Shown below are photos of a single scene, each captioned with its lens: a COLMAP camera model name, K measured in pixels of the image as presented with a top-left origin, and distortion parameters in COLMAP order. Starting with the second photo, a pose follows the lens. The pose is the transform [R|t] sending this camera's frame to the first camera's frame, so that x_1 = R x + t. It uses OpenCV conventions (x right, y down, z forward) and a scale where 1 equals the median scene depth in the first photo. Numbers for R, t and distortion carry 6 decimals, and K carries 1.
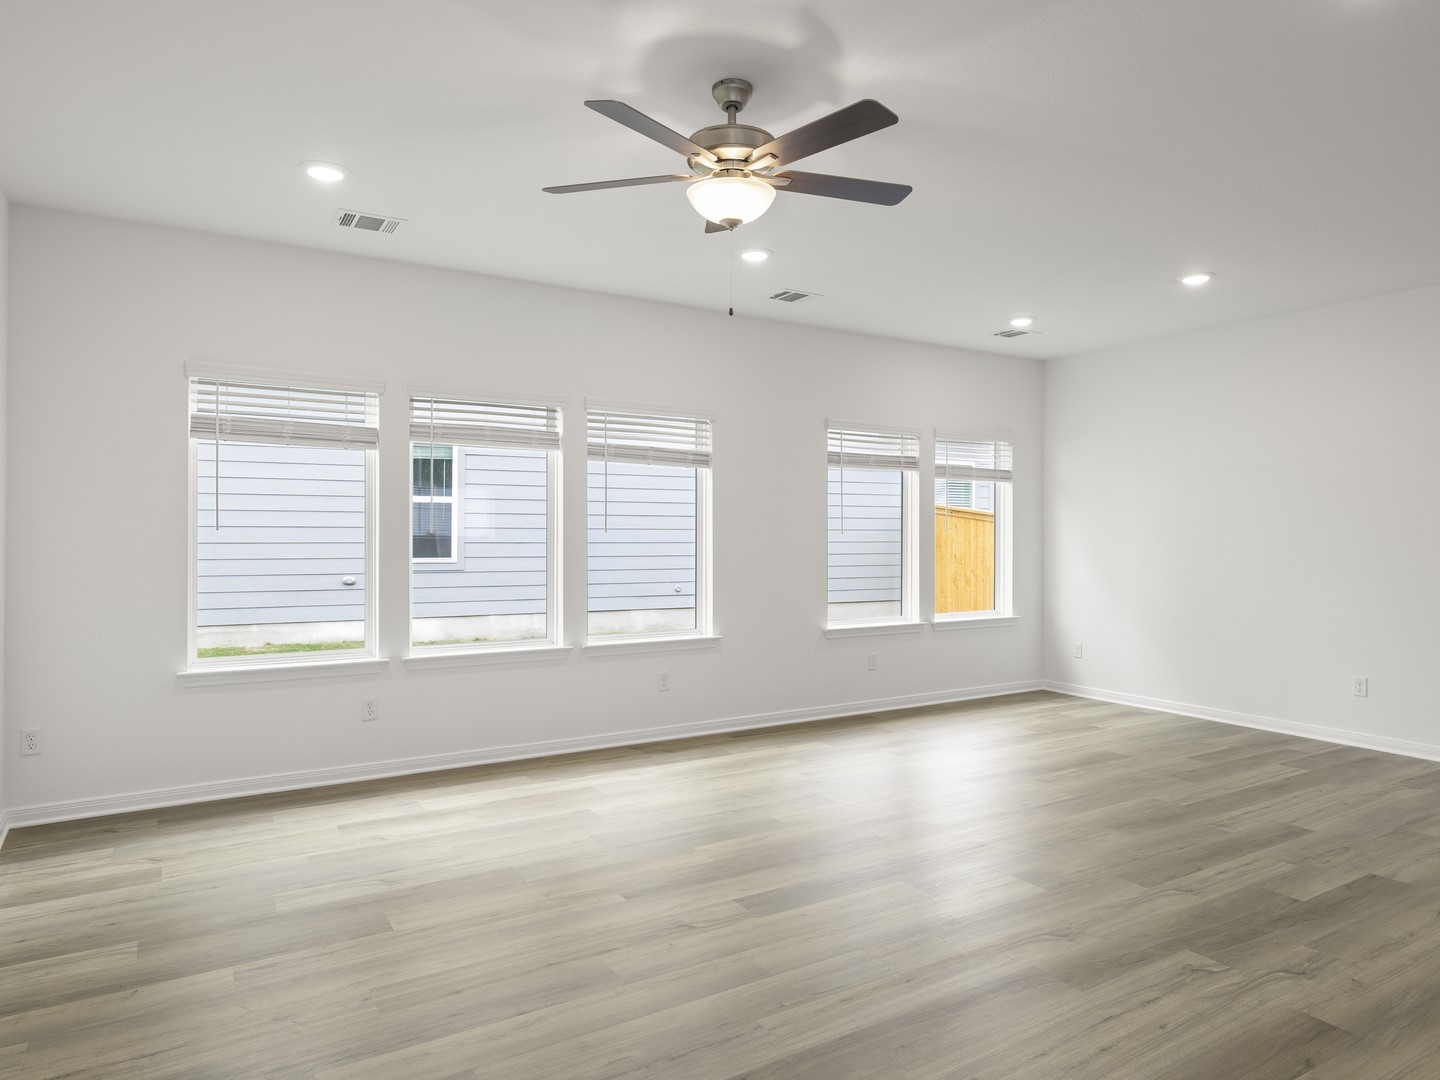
lens RADIAL K [[904.3, 0, 732.6], [0, 904.3, 527.6], [0, 0, 1]] dist [0.008809, -0.005168]
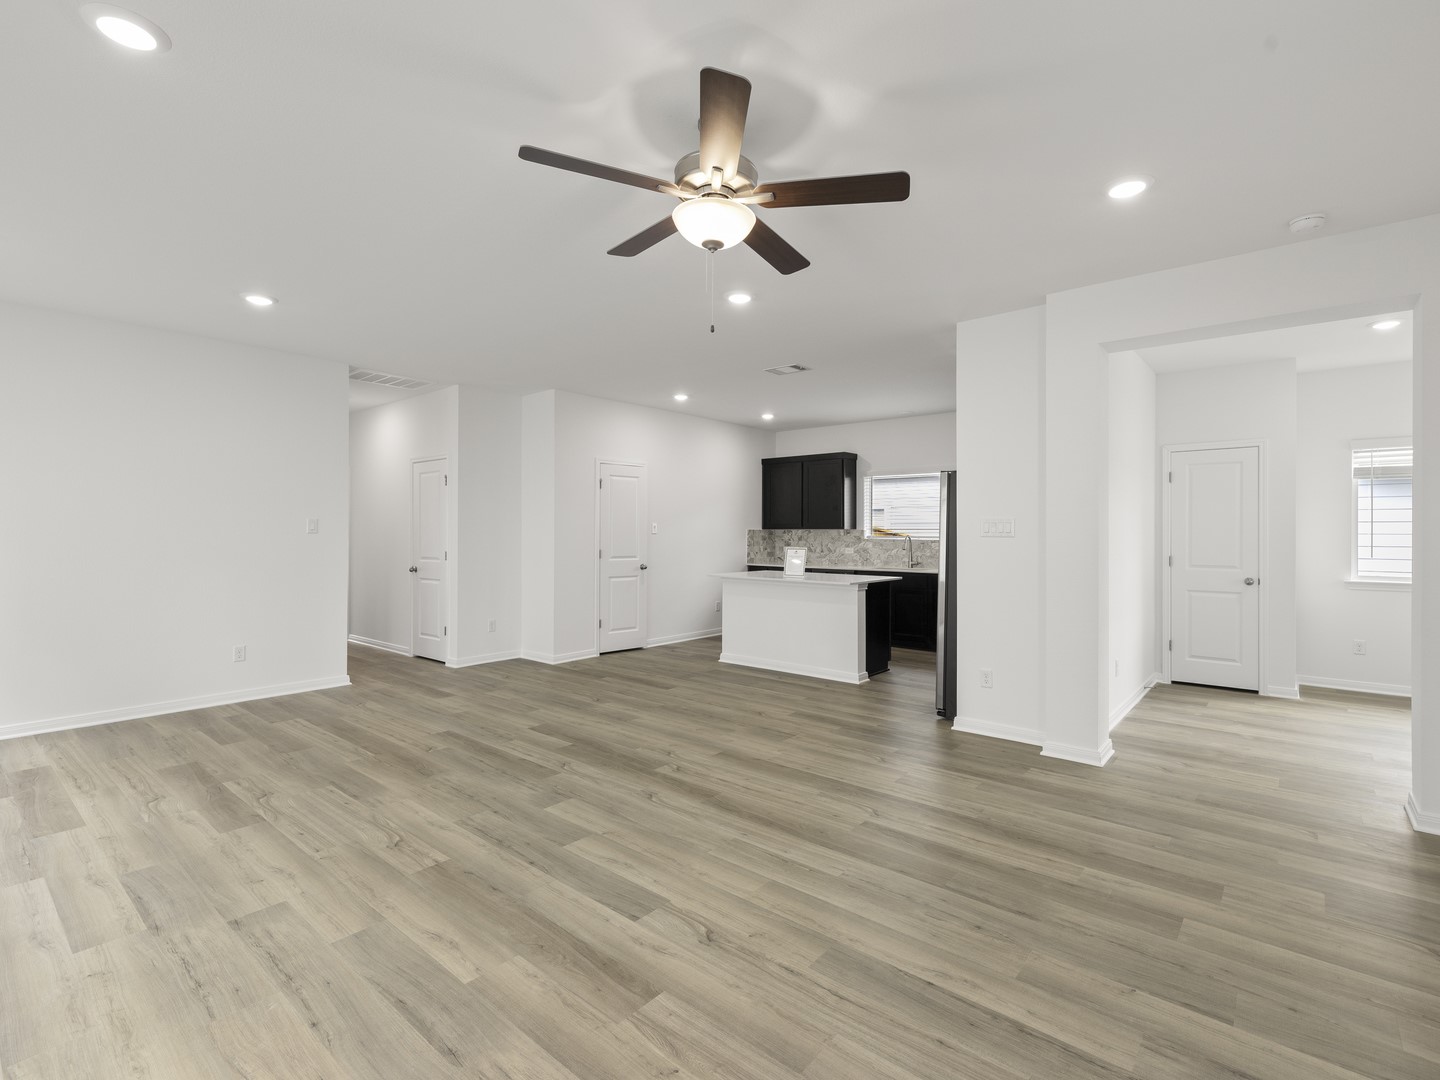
lens RADIAL K [[679.2, 0, 726.7], [0, 679.2, 528.7], [0, 0, 1]] dist [0.001389, 0.000121]
pose [[-0.308701, 0.001578, 0.951158, -0.662589], [-0.009480, 0.999944, -0.004736, 0.001294], [-0.951112, -0.010479, -0.308669, 1.059375]]
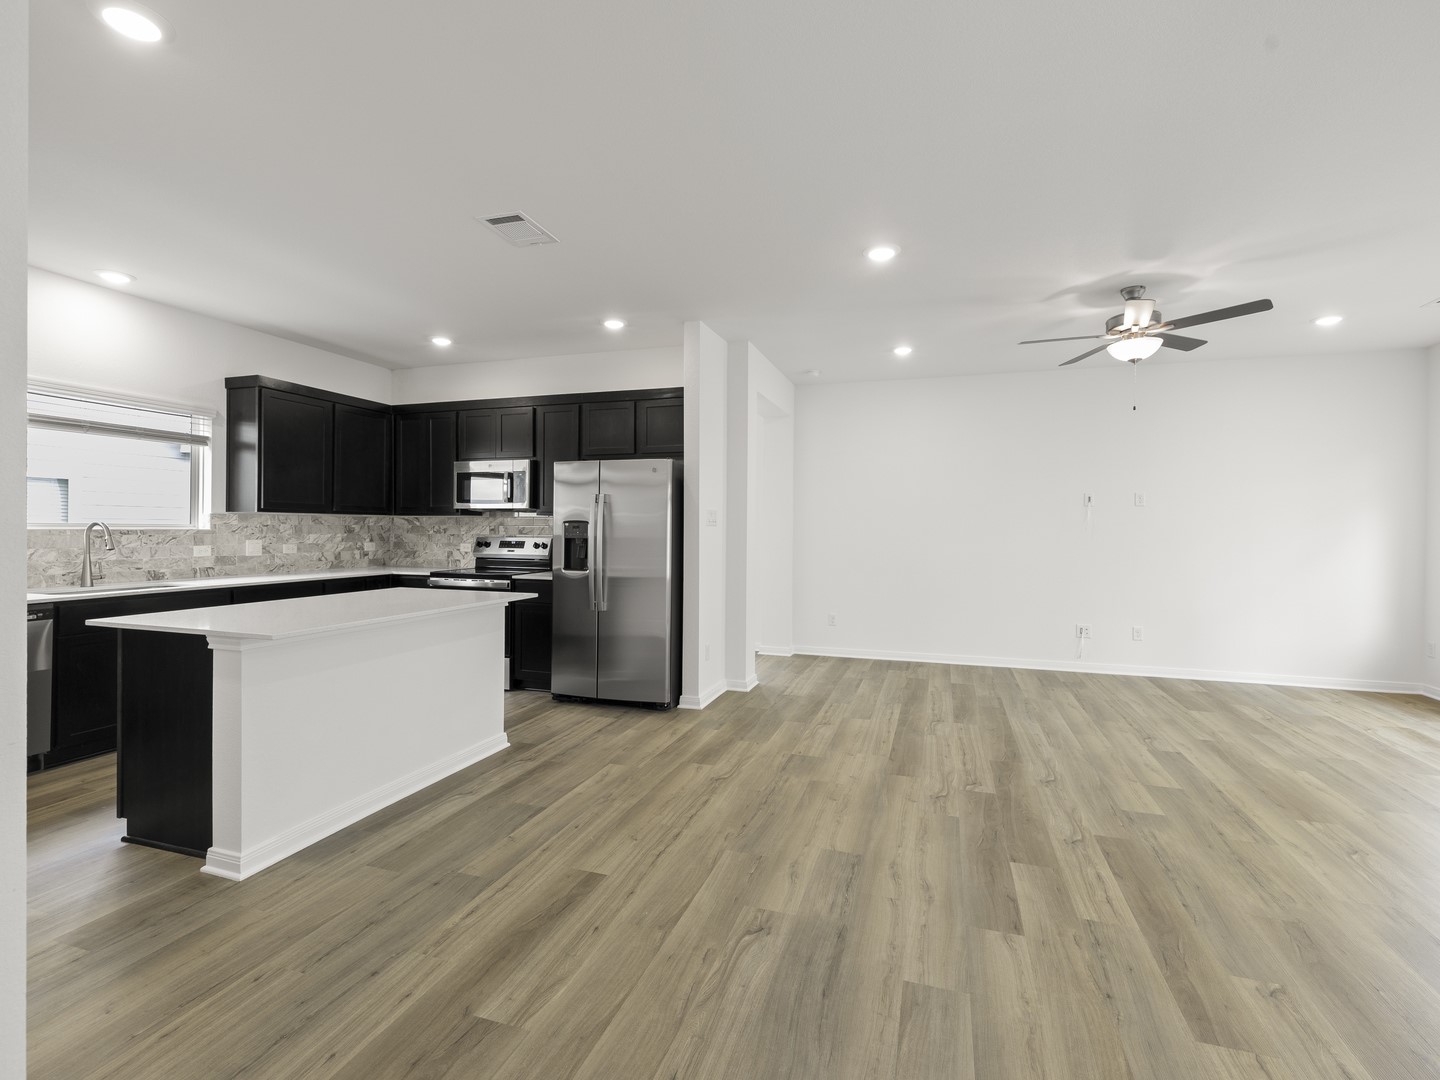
lens RADIAL K [[679.2, 0, 717.1], [0, 679.2, 528.8], [0, 0, 1]] dist [0.001389, 0.000121]
pose [[-0.769692, -0.007805, -0.638367, 1.335777], [-0.007117, 0.999968, -0.003644, 0.017528], [0.638375, 0.001739, -0.769723, 1.317448]]
